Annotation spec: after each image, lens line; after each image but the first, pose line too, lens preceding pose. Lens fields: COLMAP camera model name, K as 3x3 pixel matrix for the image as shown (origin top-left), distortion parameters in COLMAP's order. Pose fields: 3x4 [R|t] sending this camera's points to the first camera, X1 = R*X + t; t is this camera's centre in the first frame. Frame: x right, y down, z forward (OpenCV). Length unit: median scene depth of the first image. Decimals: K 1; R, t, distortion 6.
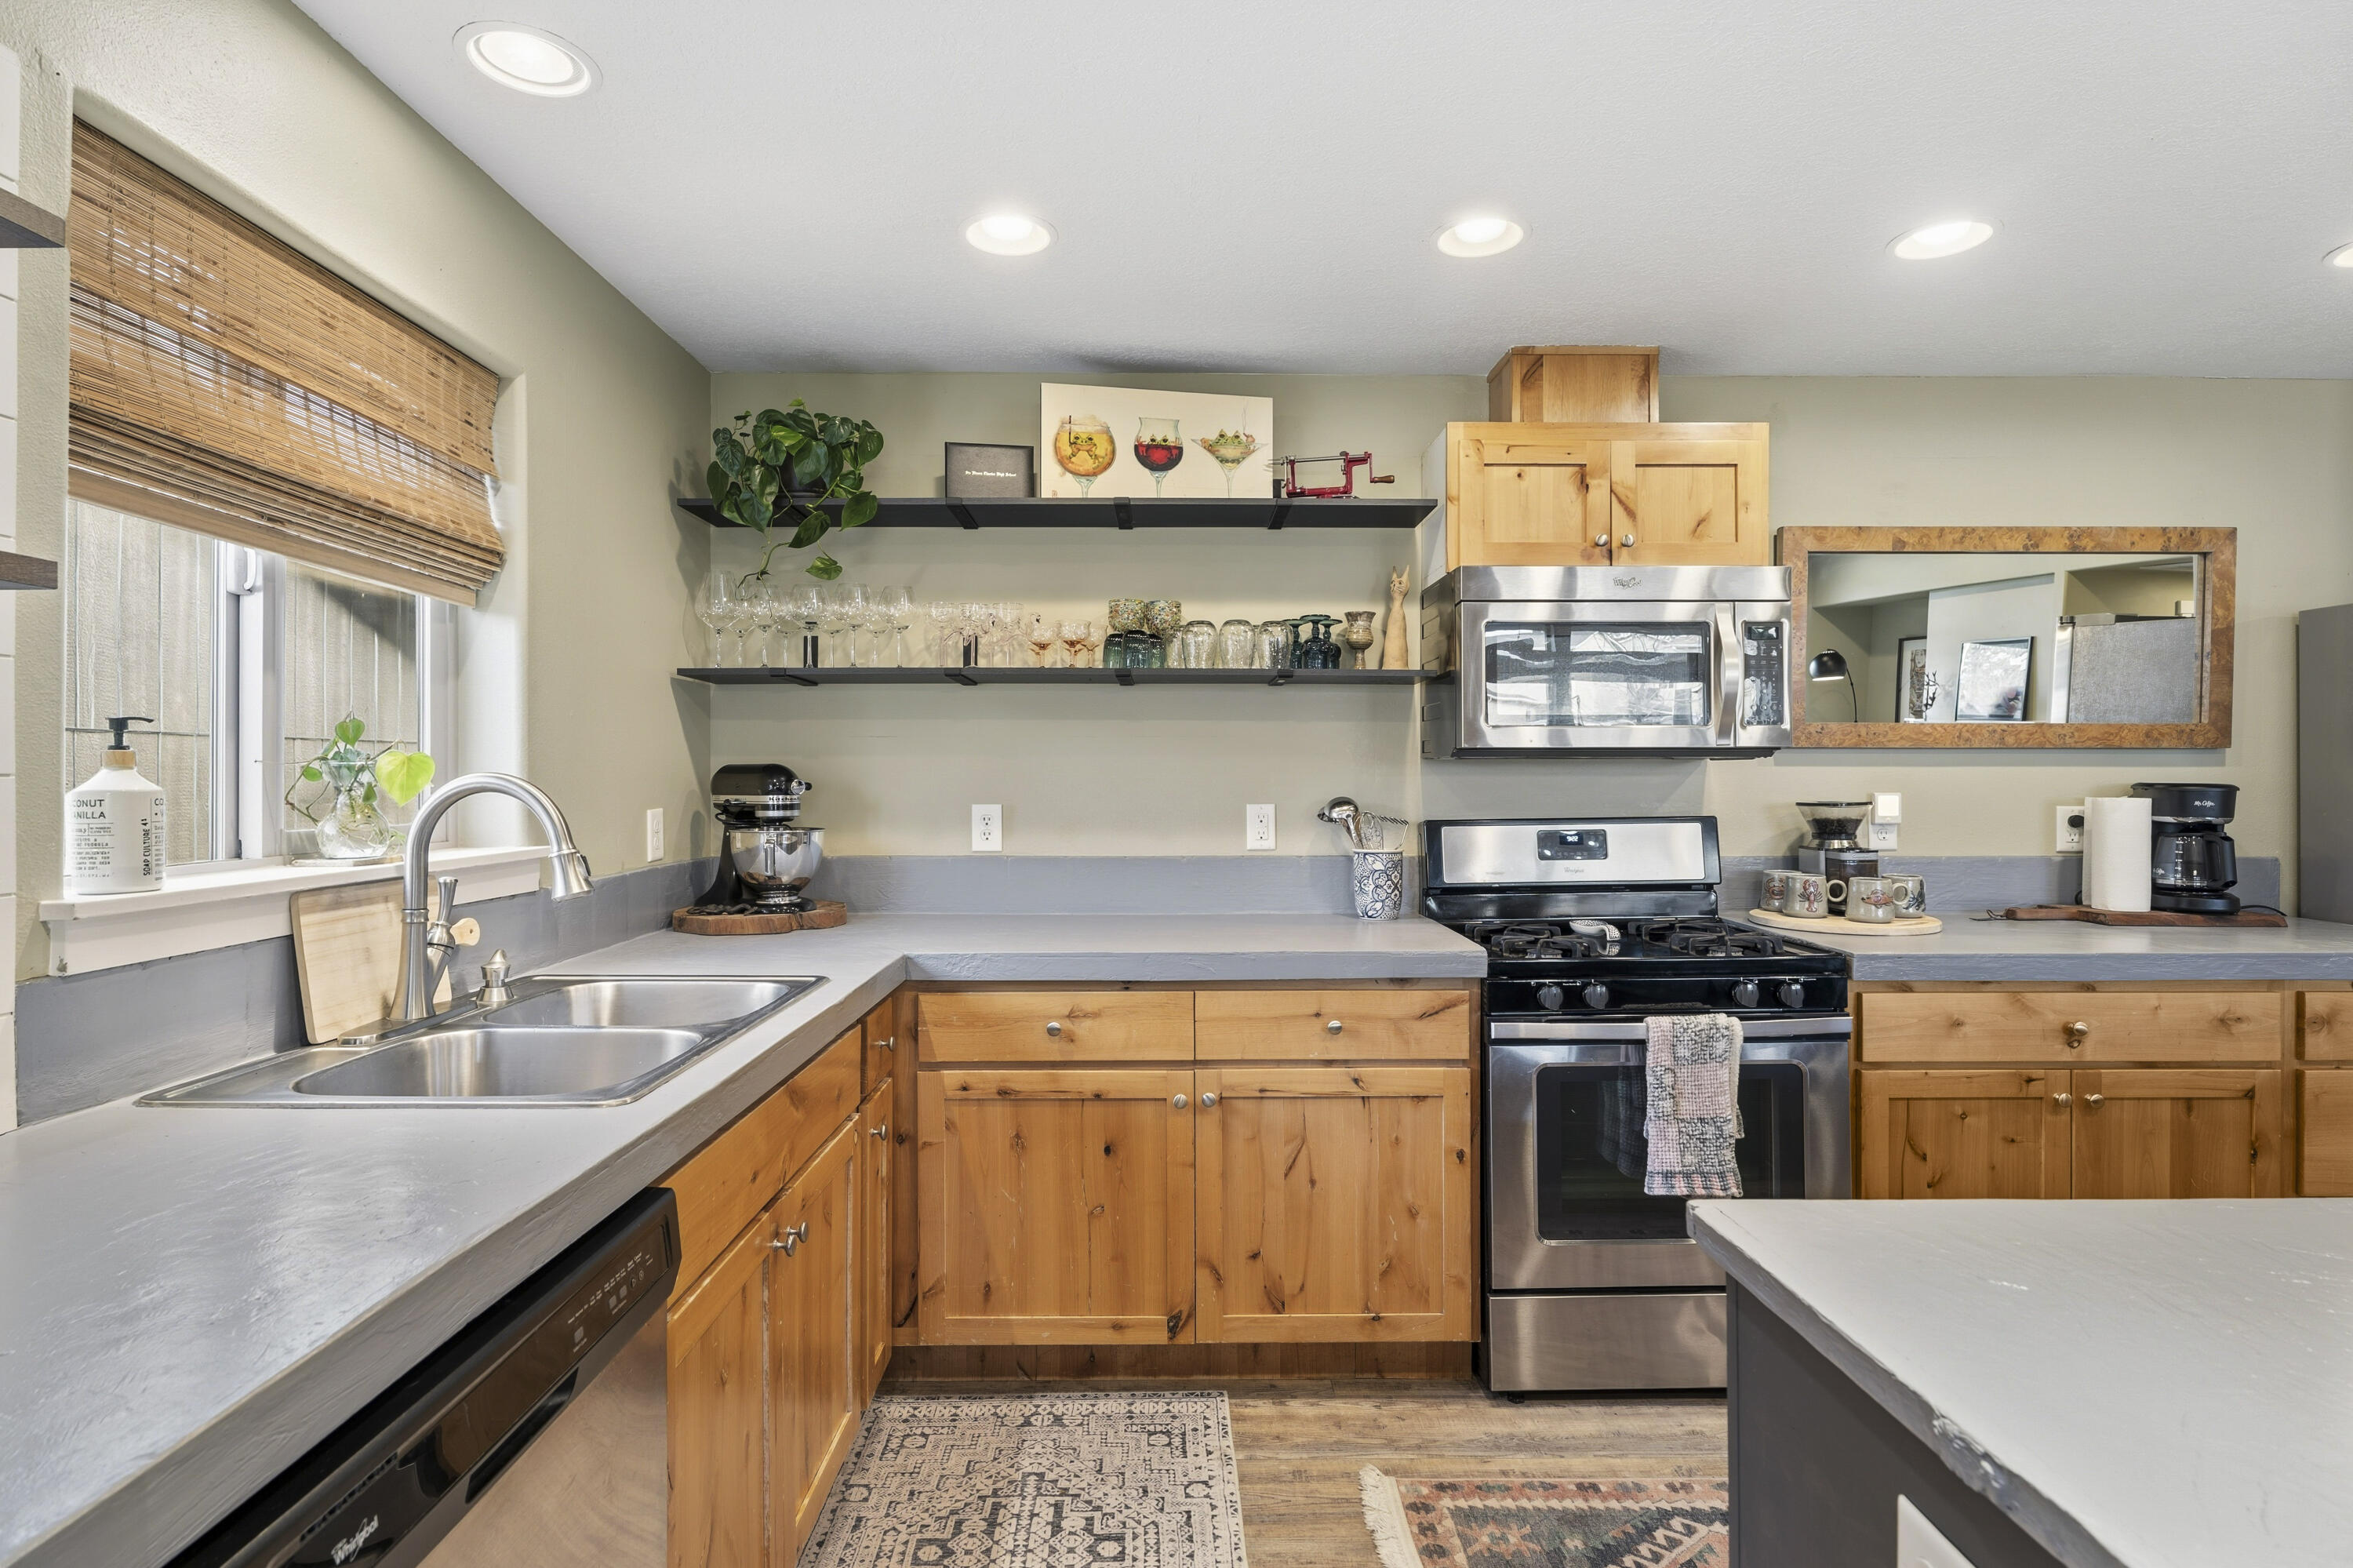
lens RADIAL K [[1182.3, 0, 1159.2], [0, 1182.3, 773.3], [0, 0, 1]] dist [-0.007104, 0.002060]
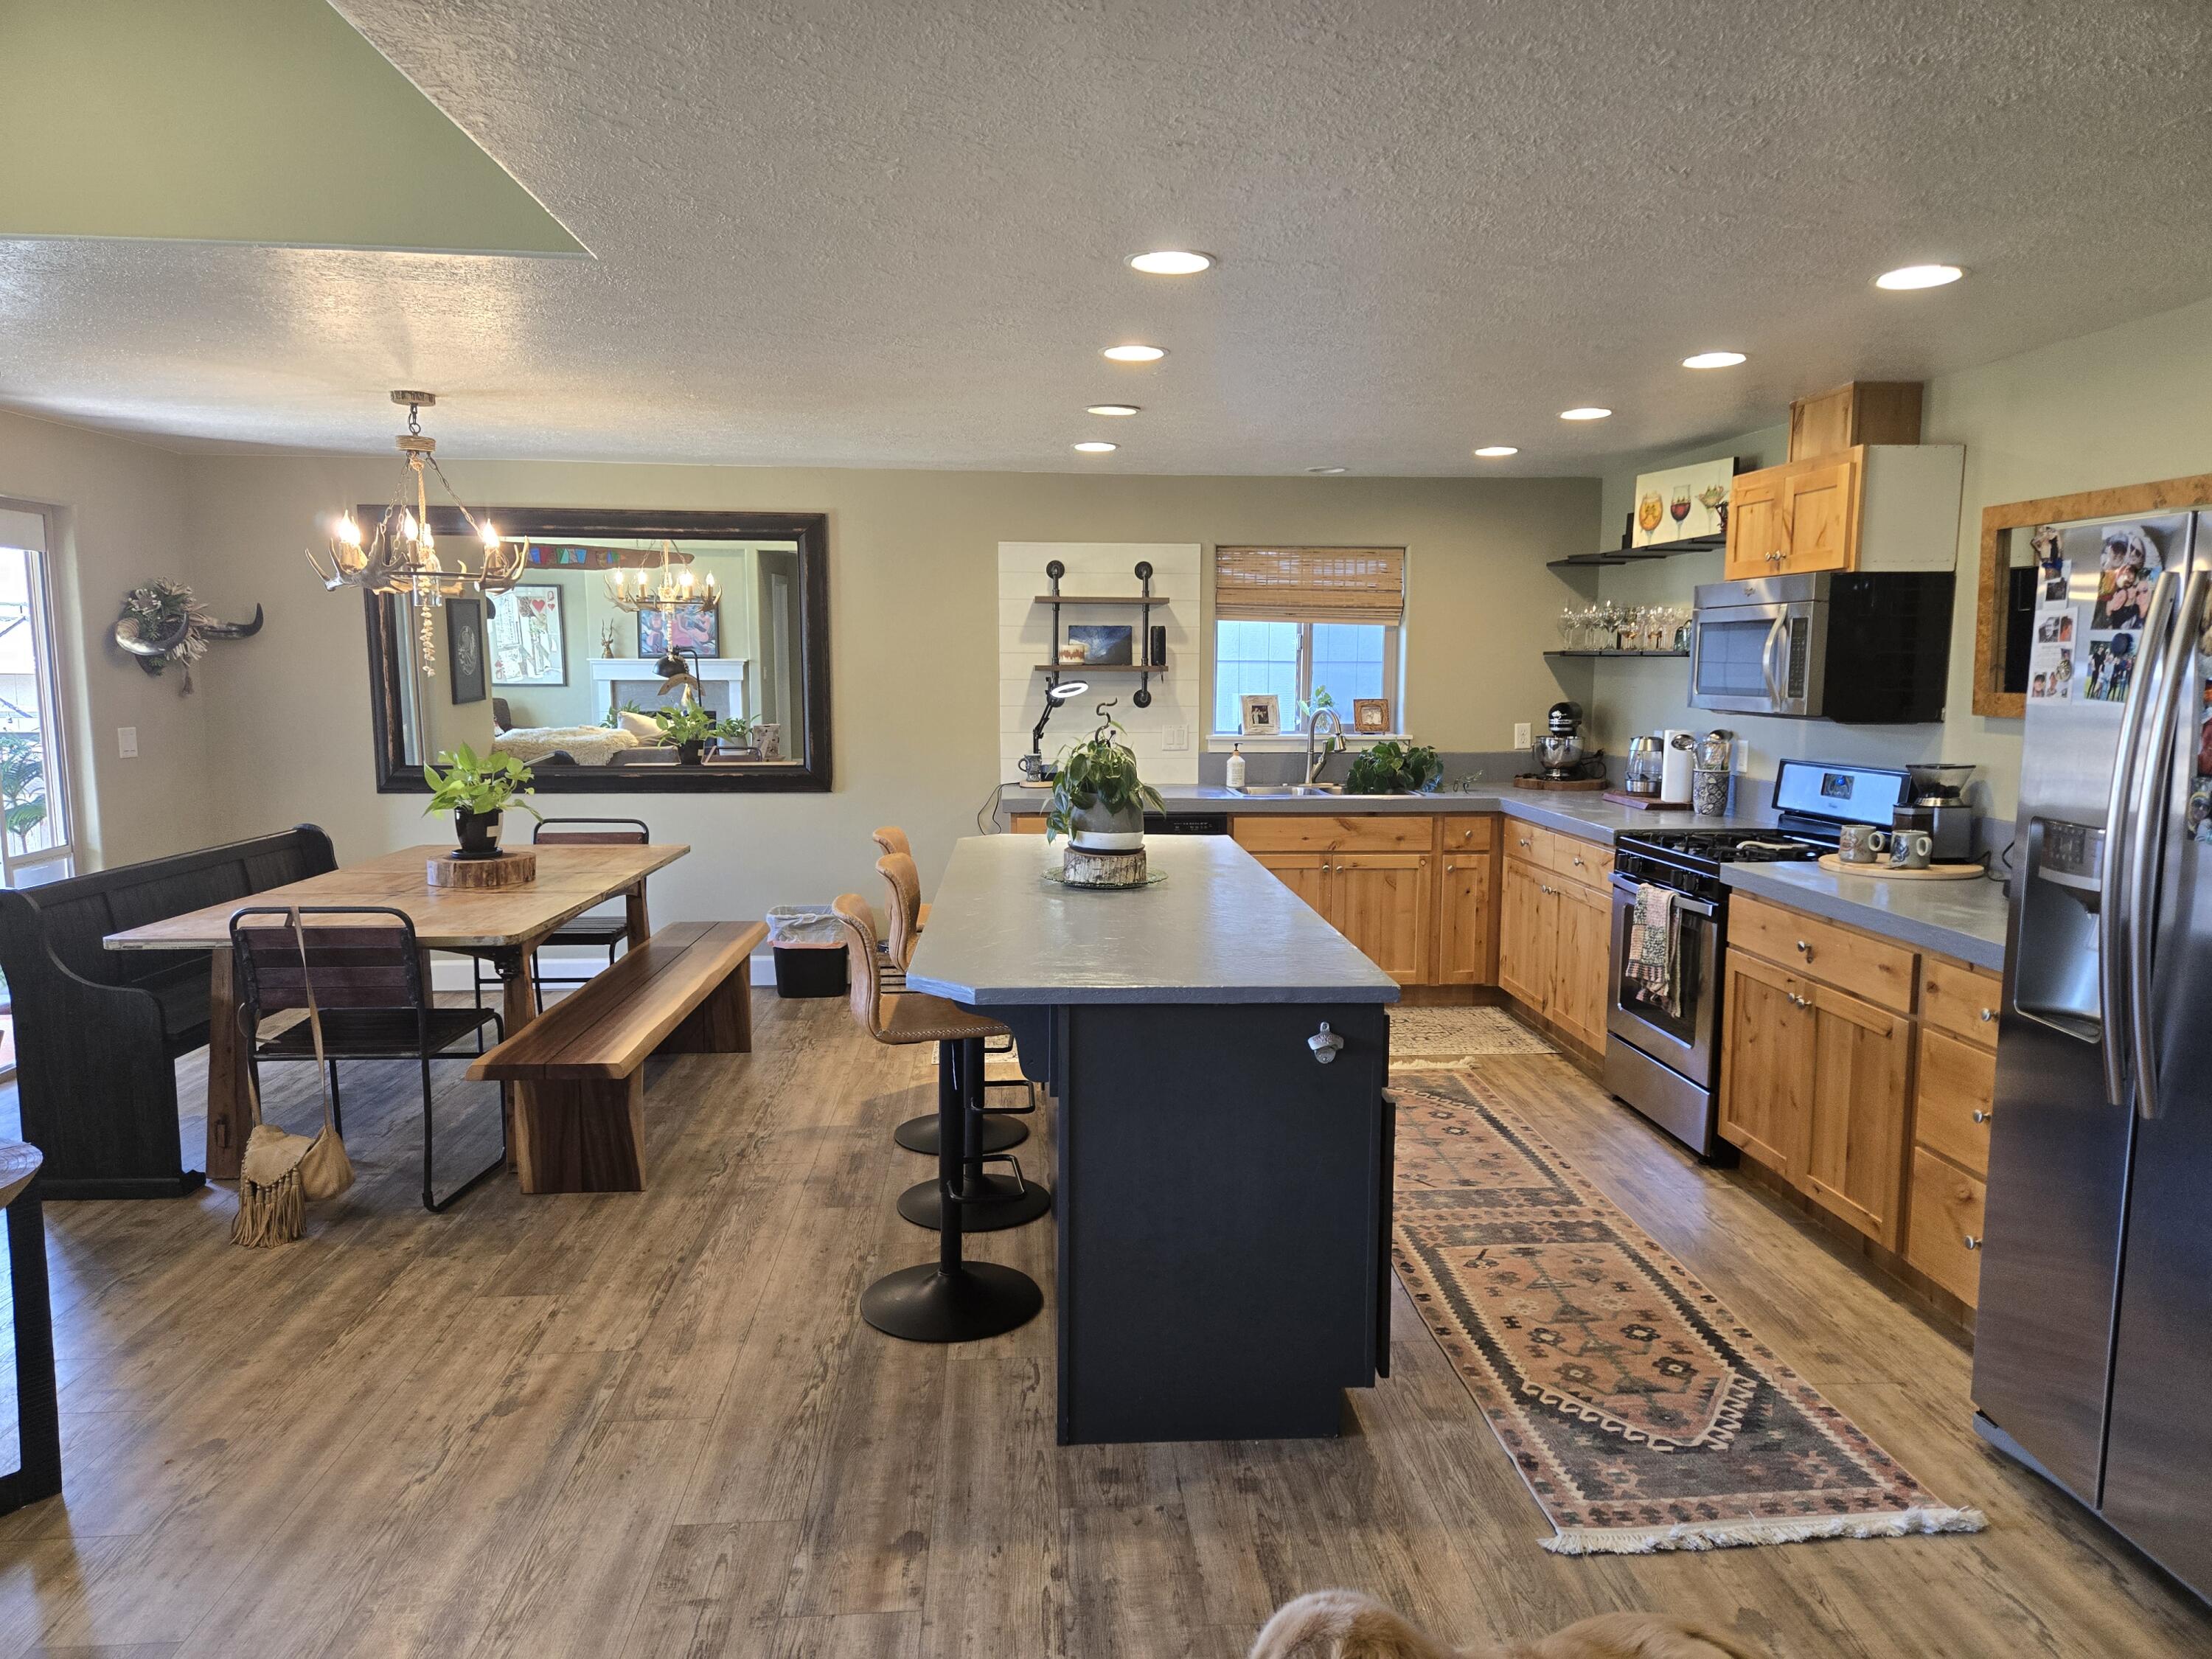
lens RADIAL K [[1459.3, 0, 1106.4], [0, 1459.3, 849.3], [0, 0, 1]] dist [0.034996, -0.014093]
pose [[0.056752, 0.131783, -0.989653, 2.031508], [-0.001357, 0.991260, 0.131919, -0.085349], [0.998387, -0.006144, 0.056434, 0.141125]]
